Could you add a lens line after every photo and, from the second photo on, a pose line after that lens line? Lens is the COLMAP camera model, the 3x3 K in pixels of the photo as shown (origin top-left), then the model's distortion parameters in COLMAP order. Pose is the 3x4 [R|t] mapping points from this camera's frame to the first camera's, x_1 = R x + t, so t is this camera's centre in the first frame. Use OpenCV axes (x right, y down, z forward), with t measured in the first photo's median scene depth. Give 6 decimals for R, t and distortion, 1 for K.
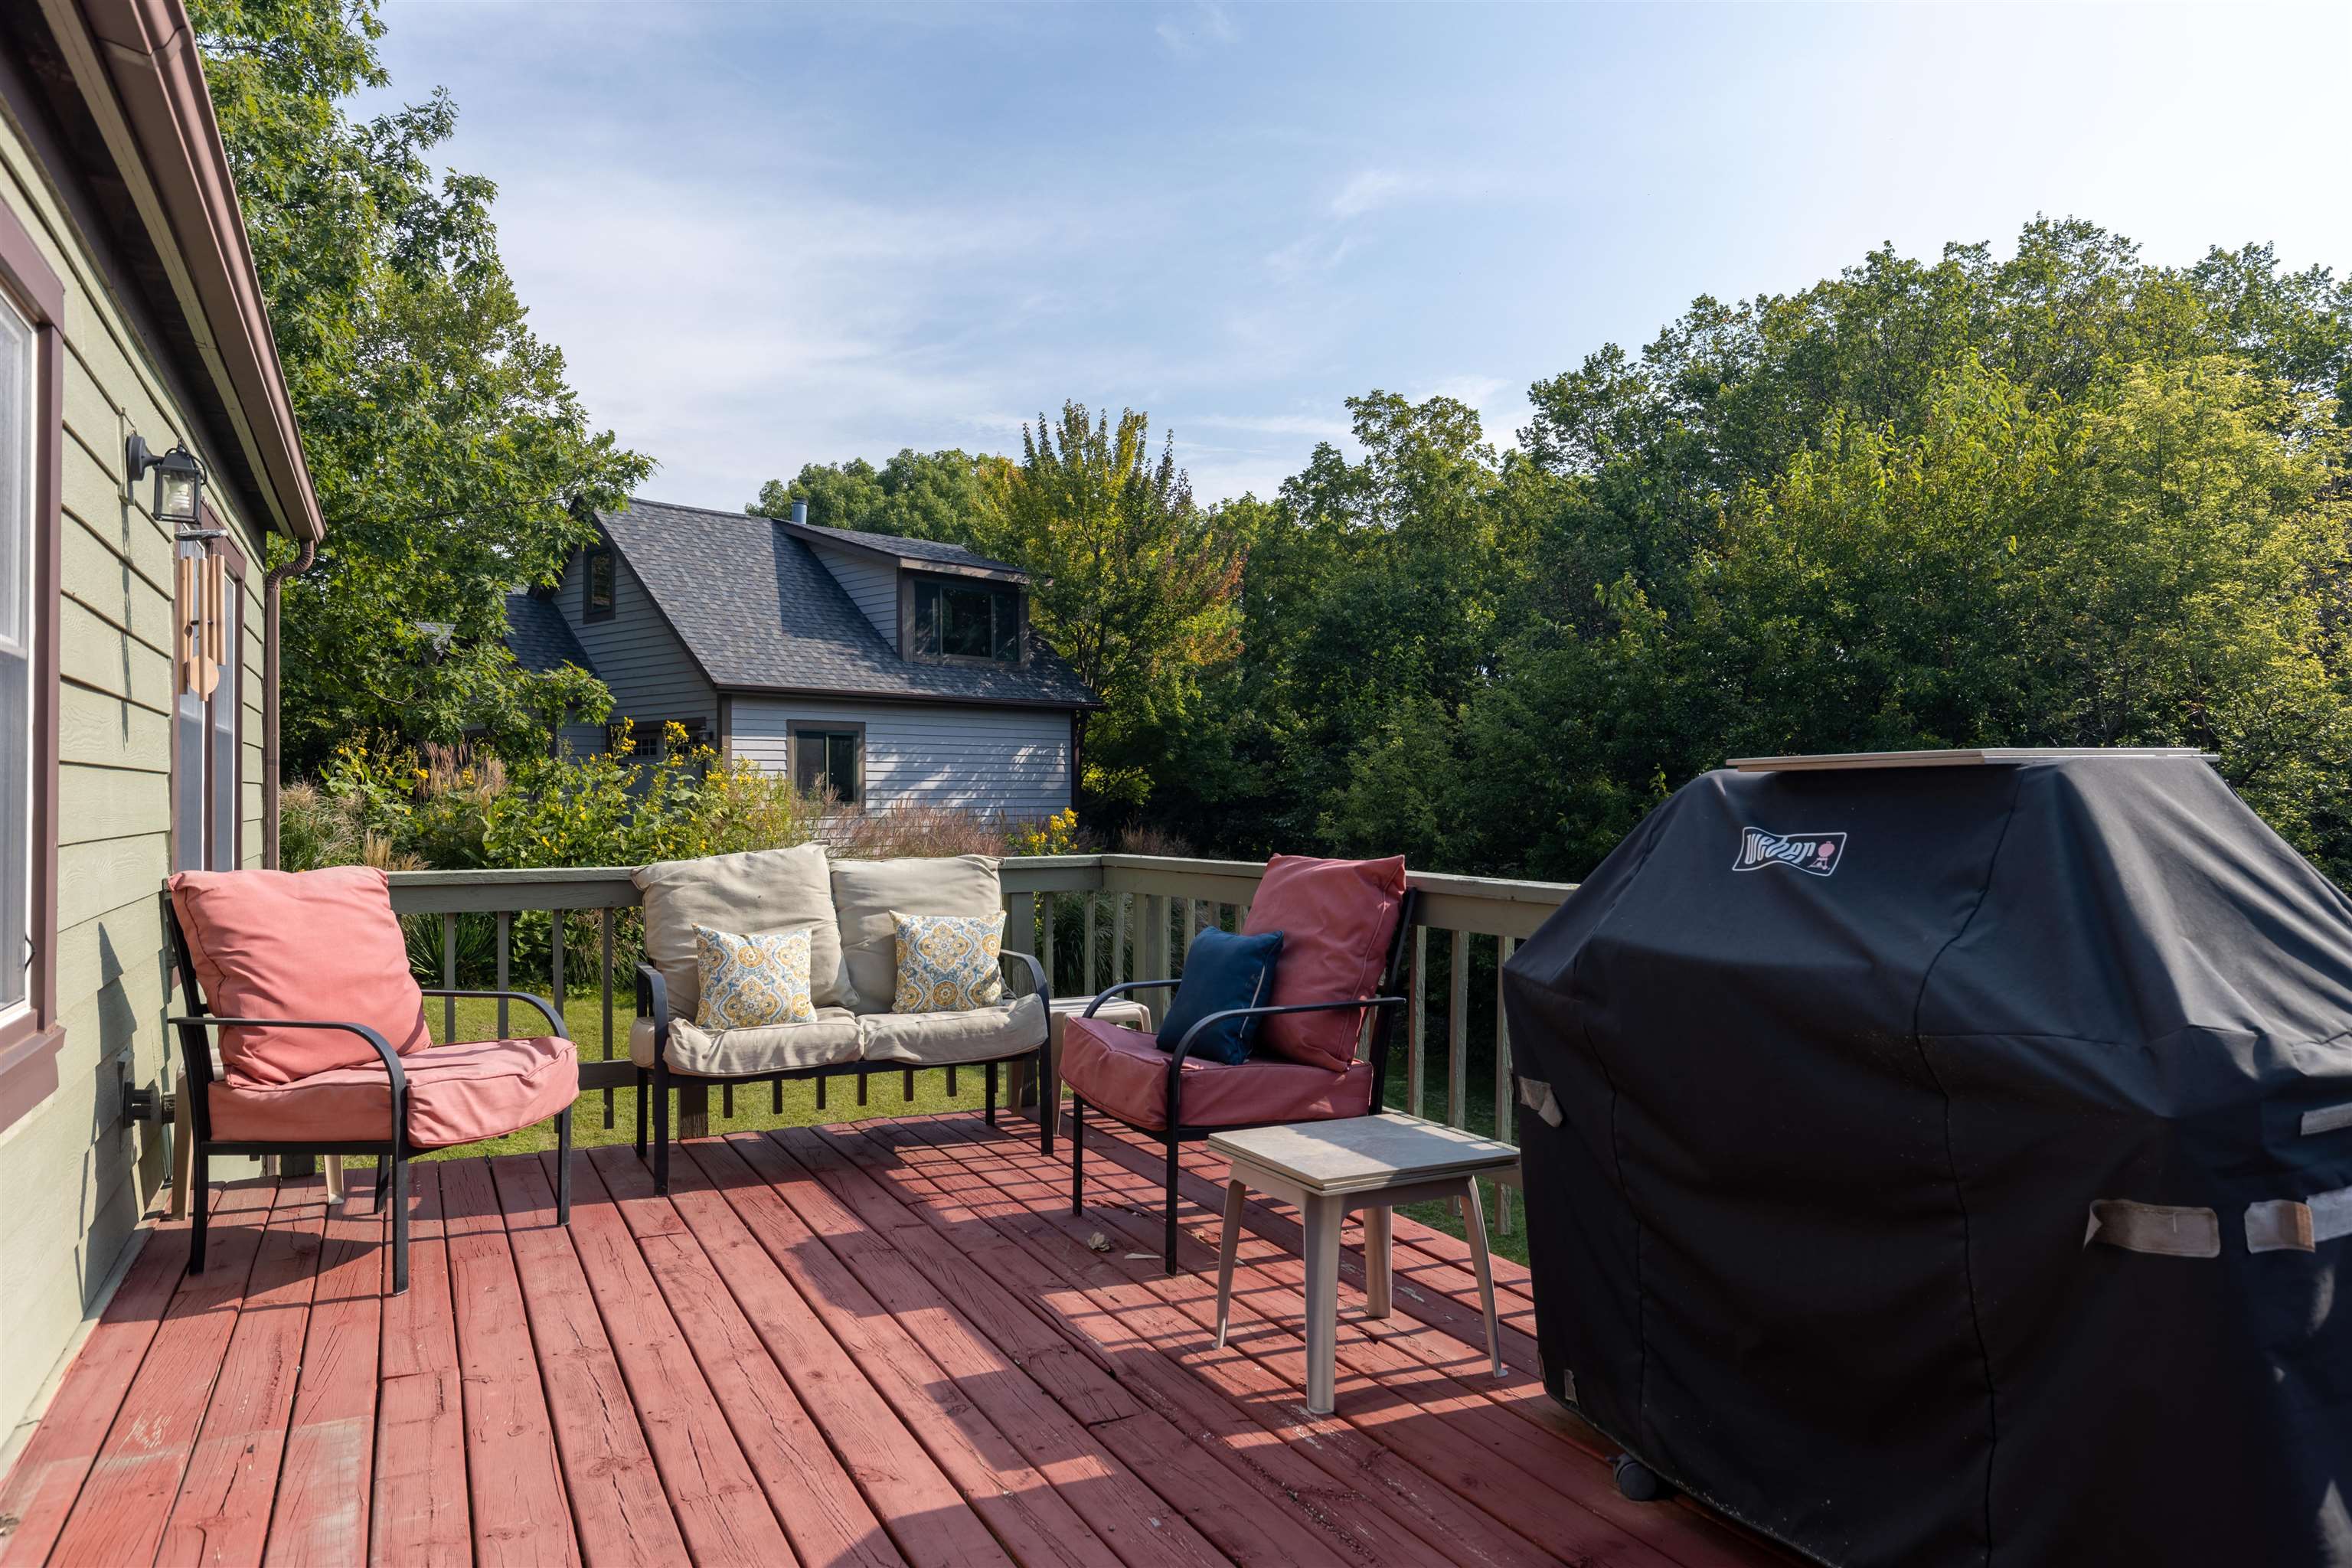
lens RADIAL K [[1601.8, 0, 1175.7], [0, 1601.8, 786.6], [0, 0, 1]] dist [-0.004362, -0.000085]
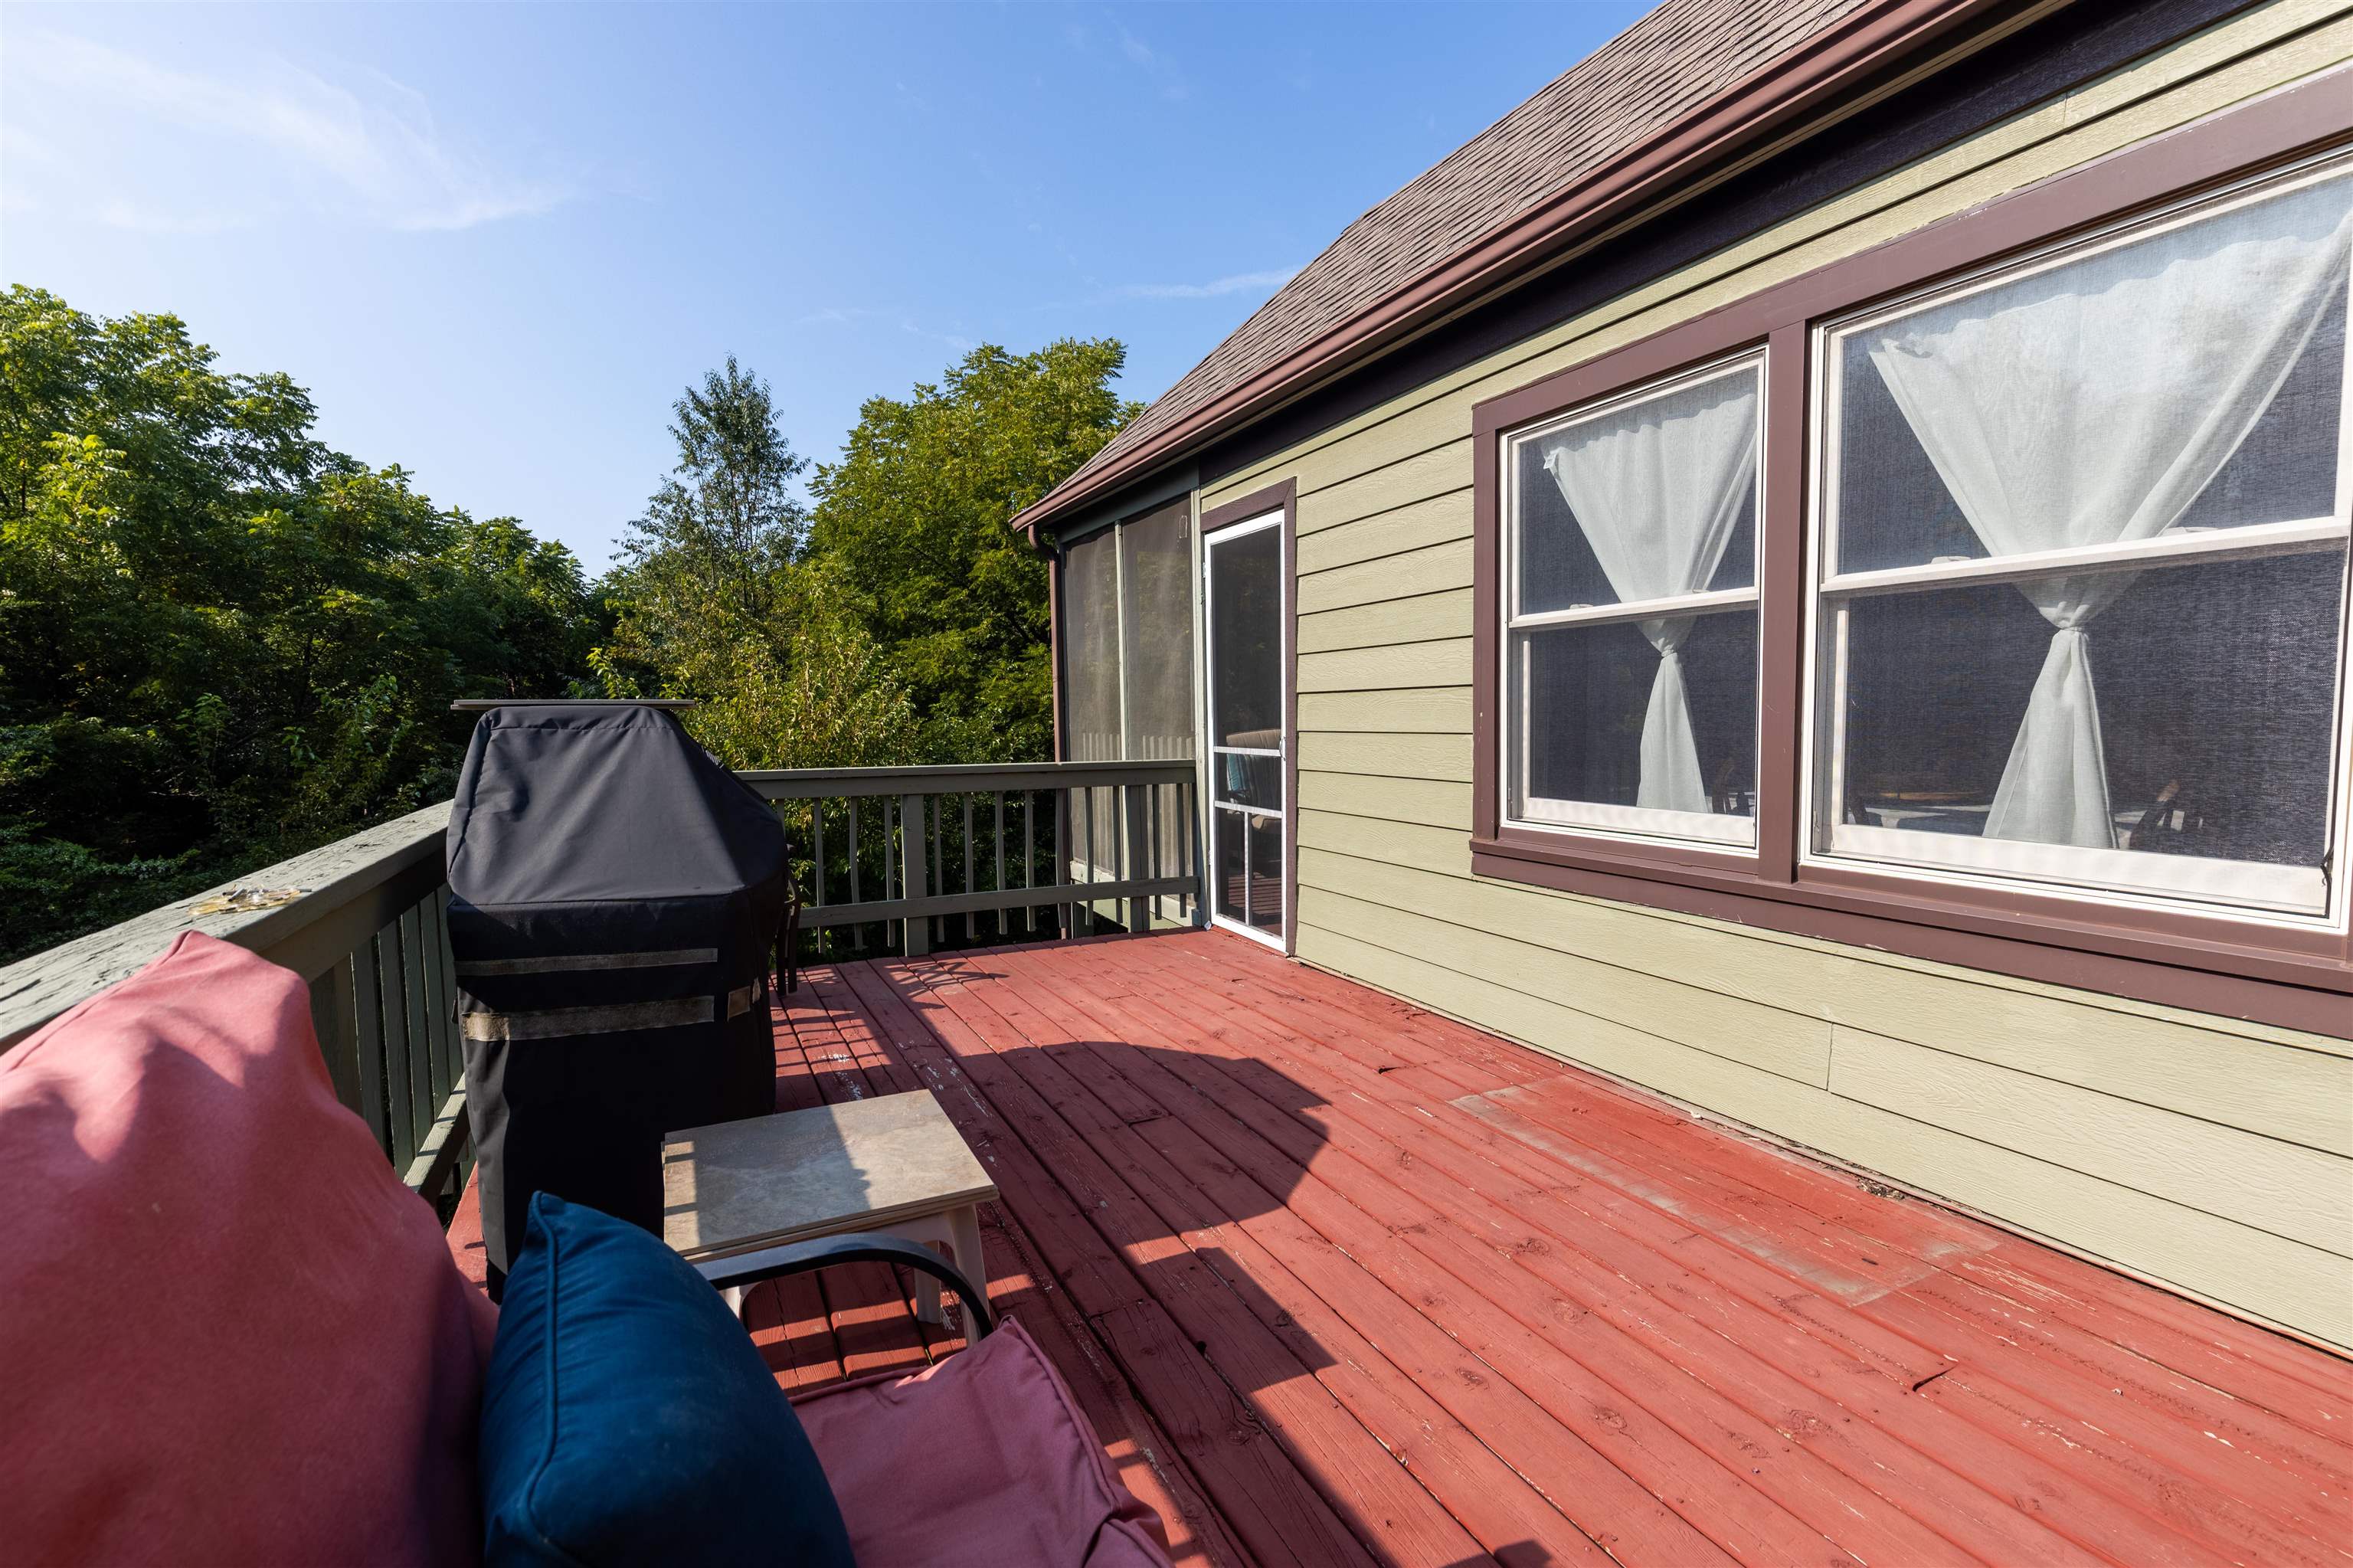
lens RADIAL K [[1053.1, 0, 1179.8], [0, 1053.1, 787.6], [0, 0, 1]] dist [0.003797, 0.000467]
pose [[-0.999778, 0.020779, -0.003594, -0.071282], [0.020482, 0.997405, 0.069015, 0.005333], [0.005018, 0.068926, -0.997609, 1.556660]]
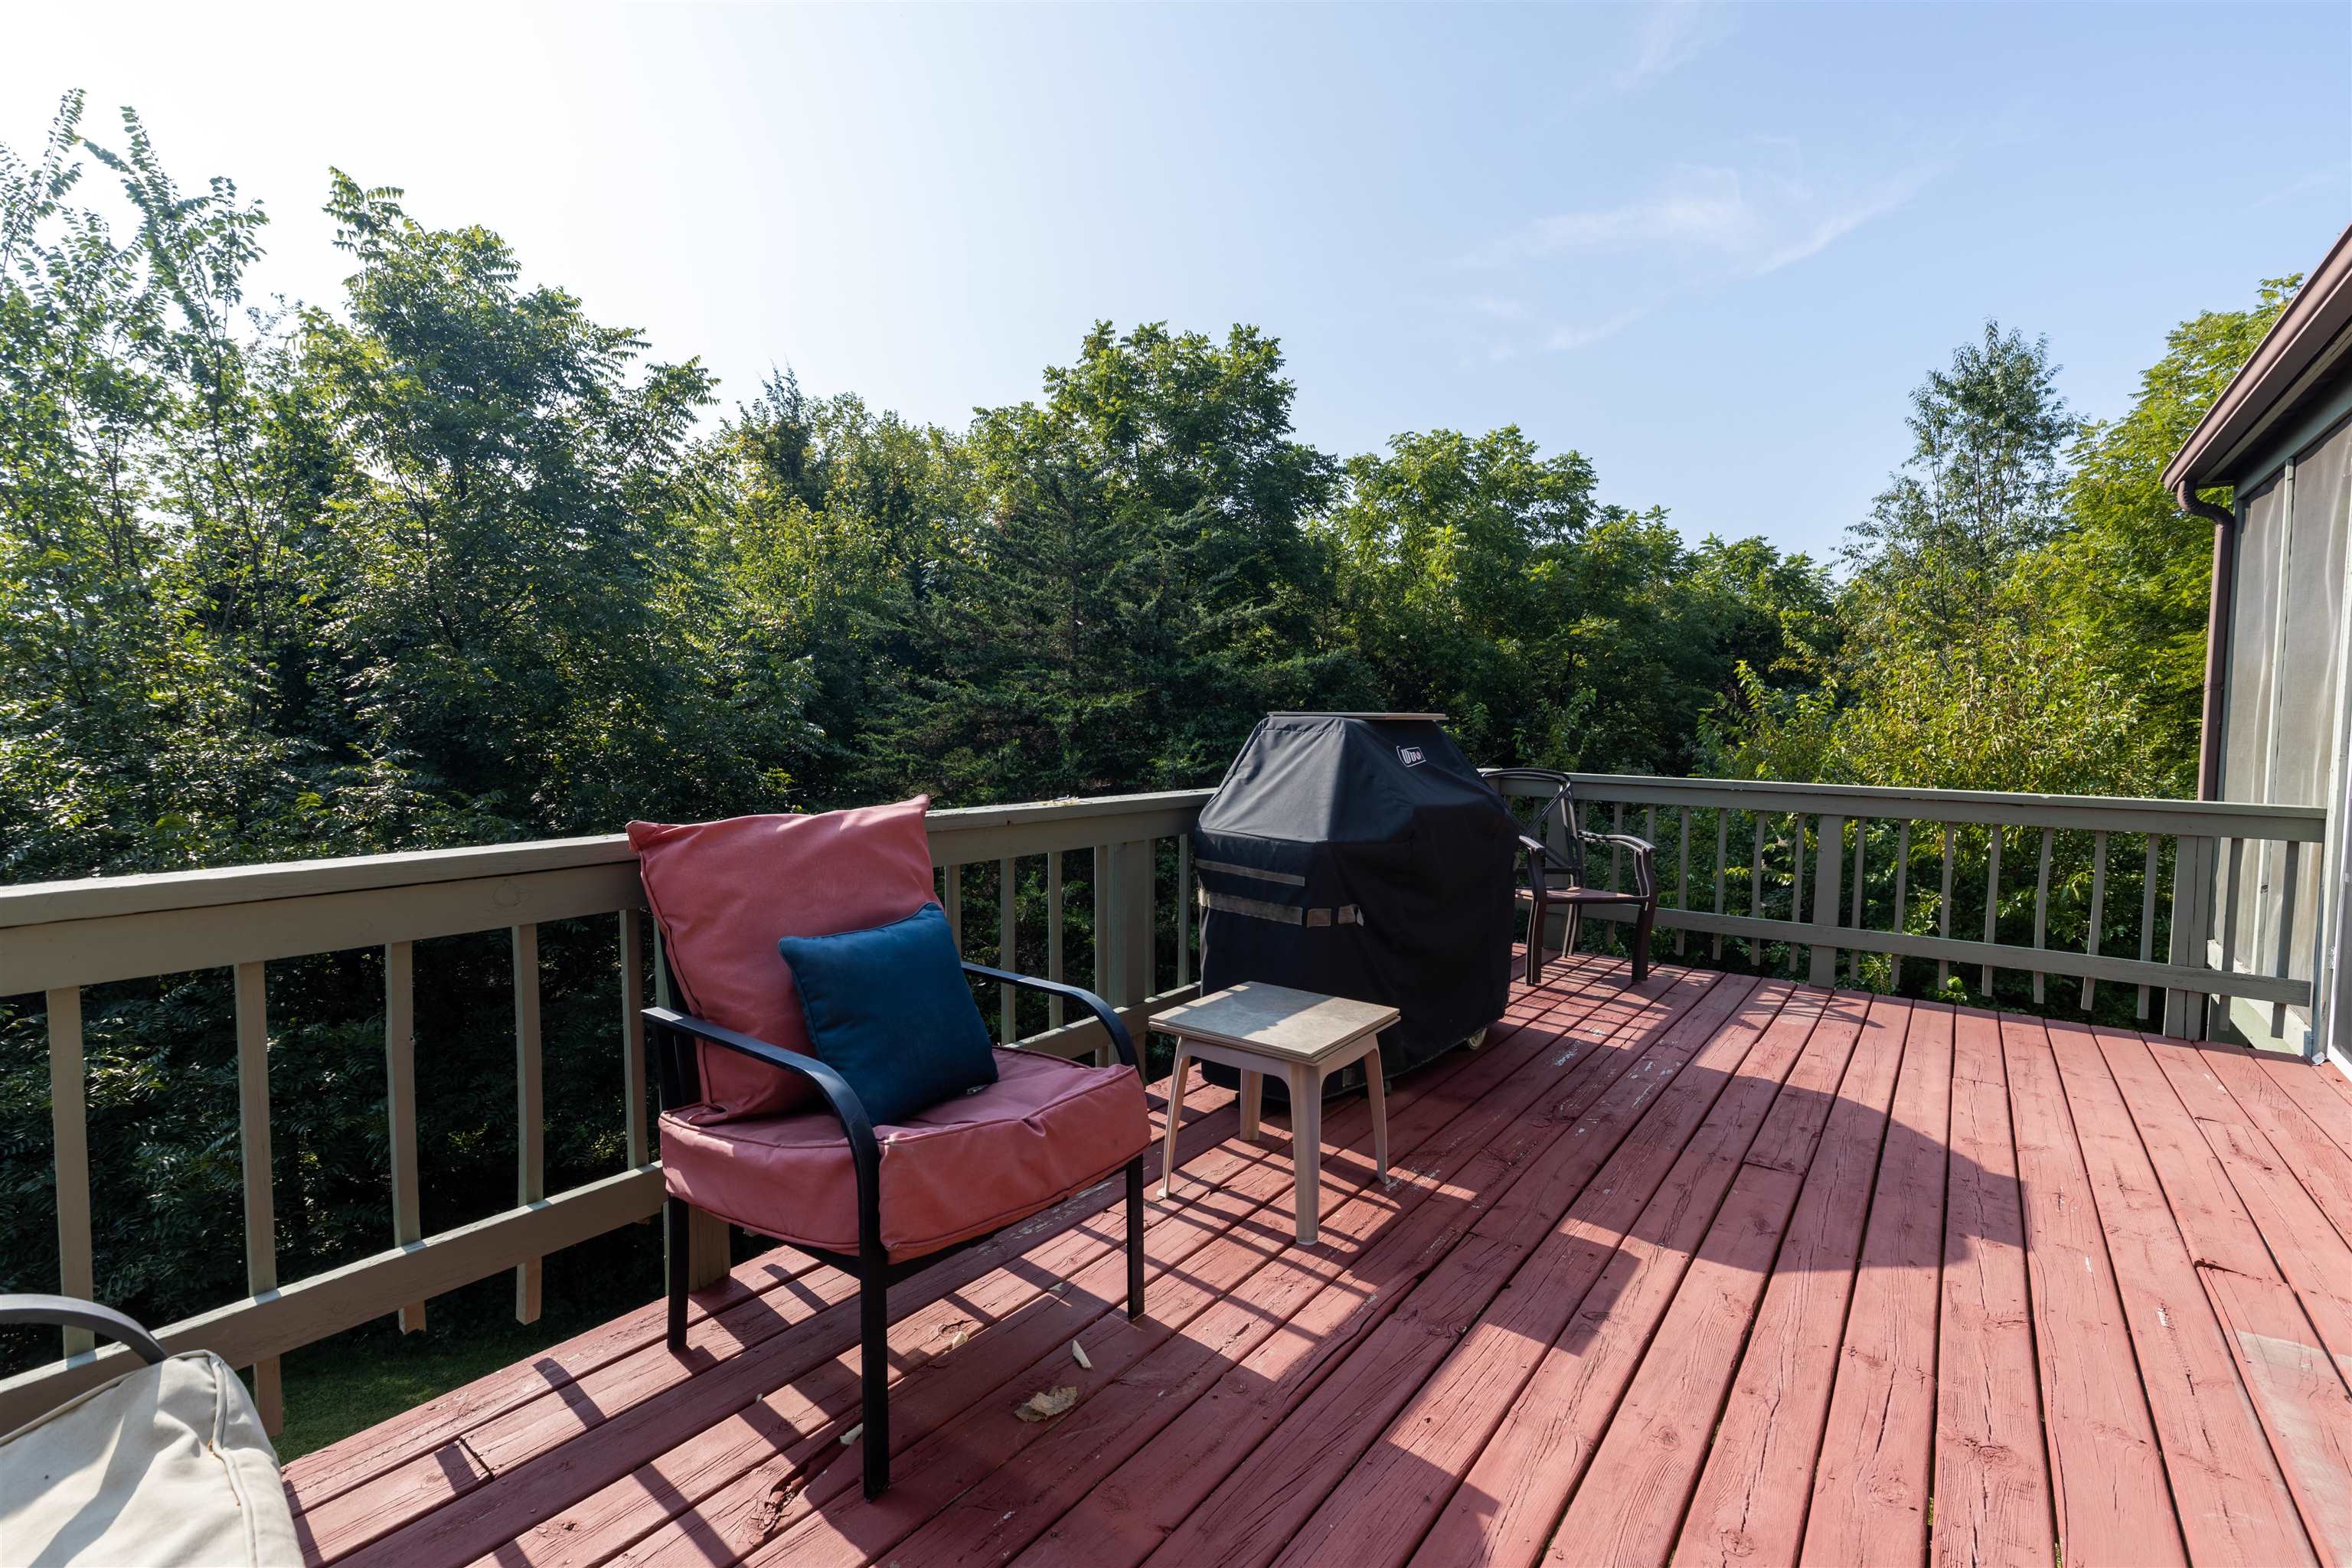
lens RADIAL K [[1052.6, 0, 1175.2], [0, 1052.6, 785.0], [0, 0, 1]] dist [0.003797, 0.000467]
pose [[-0.461561, -0.051802, 0.885595, -0.574857], [-0.010528, 0.998543, 0.052922, 0.005251], [-0.887046, 0.015104, -0.461434, 1.480065]]
